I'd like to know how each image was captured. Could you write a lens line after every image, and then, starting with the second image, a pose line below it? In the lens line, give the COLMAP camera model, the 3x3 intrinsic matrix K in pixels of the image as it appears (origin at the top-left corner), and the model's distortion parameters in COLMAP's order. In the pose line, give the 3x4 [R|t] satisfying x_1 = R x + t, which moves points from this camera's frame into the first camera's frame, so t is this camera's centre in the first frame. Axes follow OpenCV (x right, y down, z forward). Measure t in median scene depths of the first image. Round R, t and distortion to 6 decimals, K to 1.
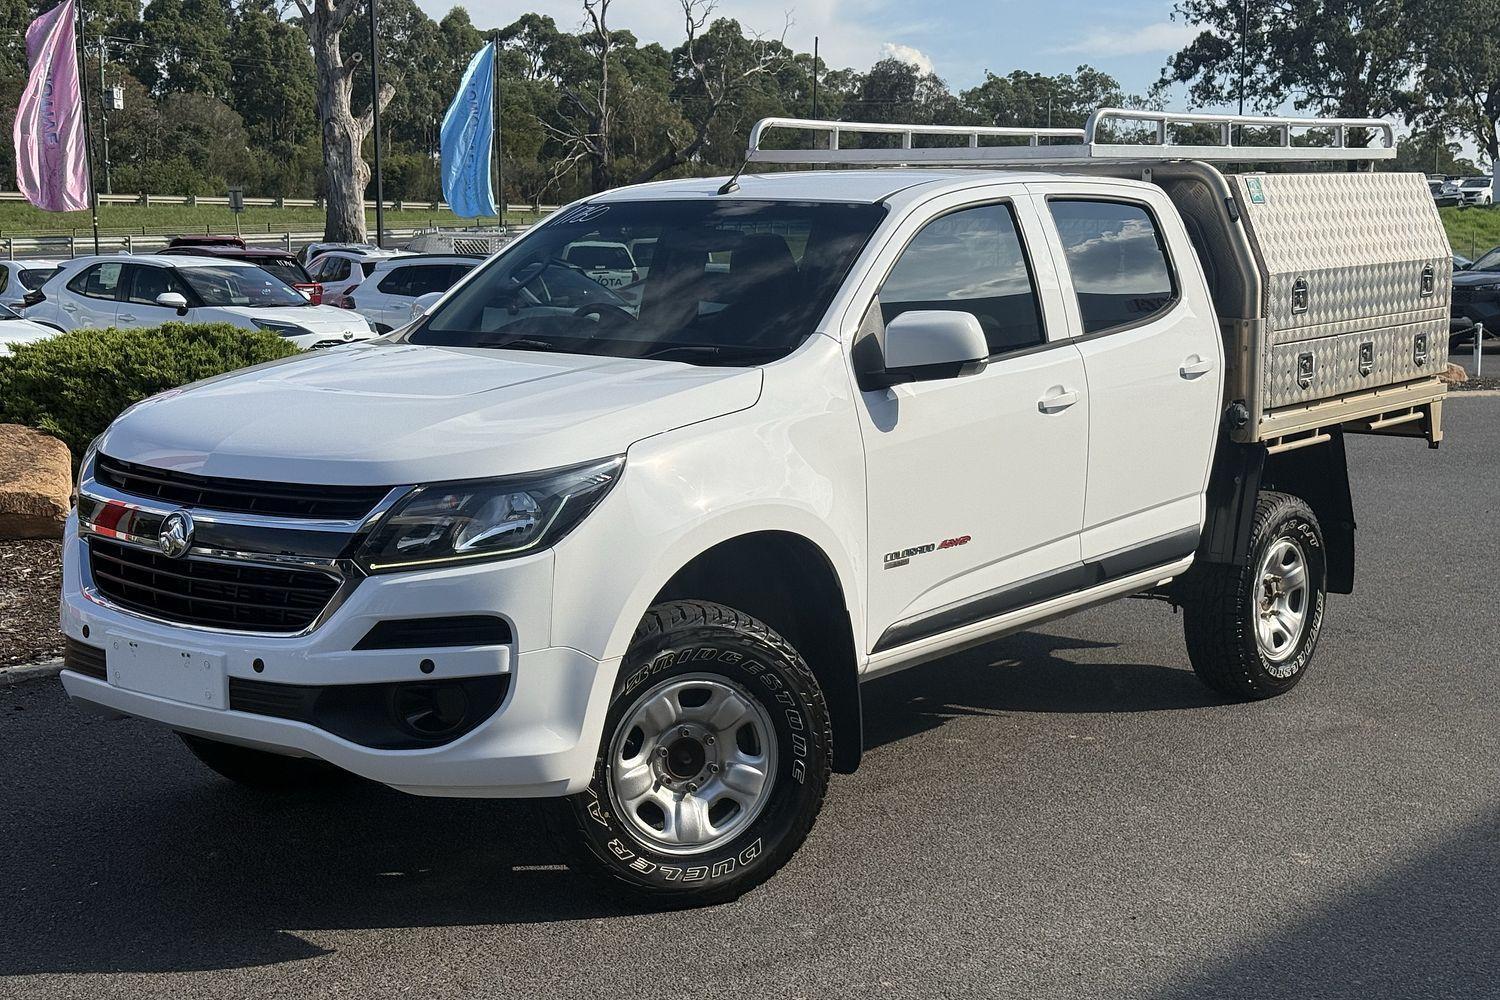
lens RADIAL K [[2131.5, 0, 753.2], [0, 2131.5, 495.7], [0, 0, 1]] dist [0.157953, 0.013585]
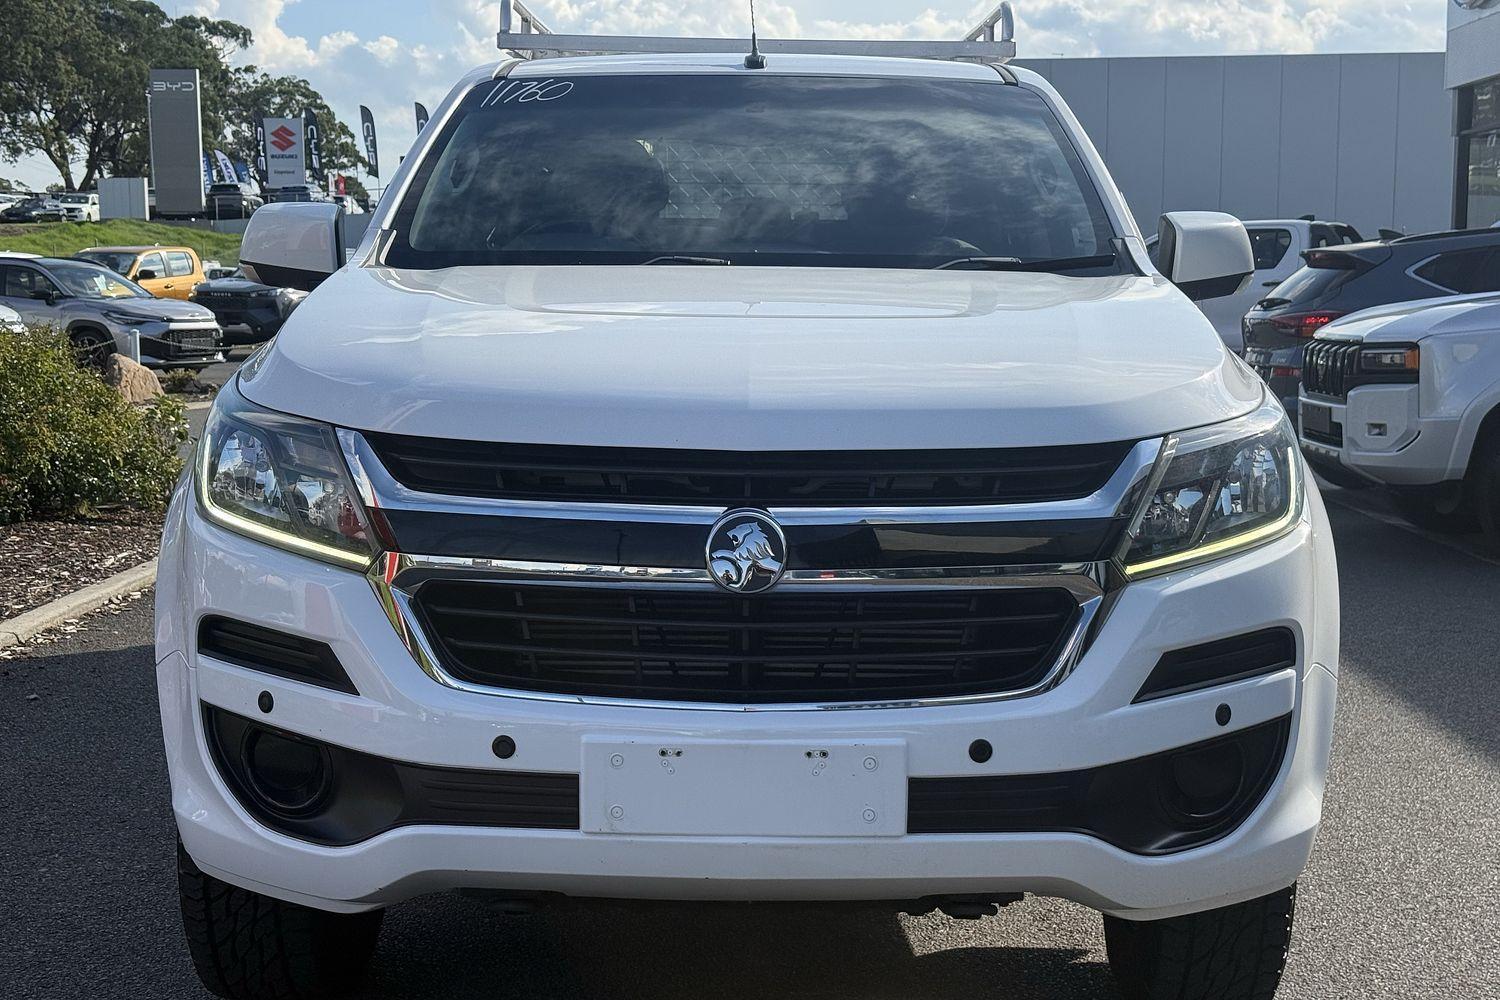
lens RADIAL K [[2125.6, 0, 741.9], [0, 2125.6, 500.2], [0, 0, 1]] dist [0.185908, -0.036942]
pose [[0.776985, -0.071157, 0.625485, -0.626584], [0.076492, 0.996901, 0.018391, -0.007086], [-0.624855, 0.033555, 0.780020, 0.549706]]
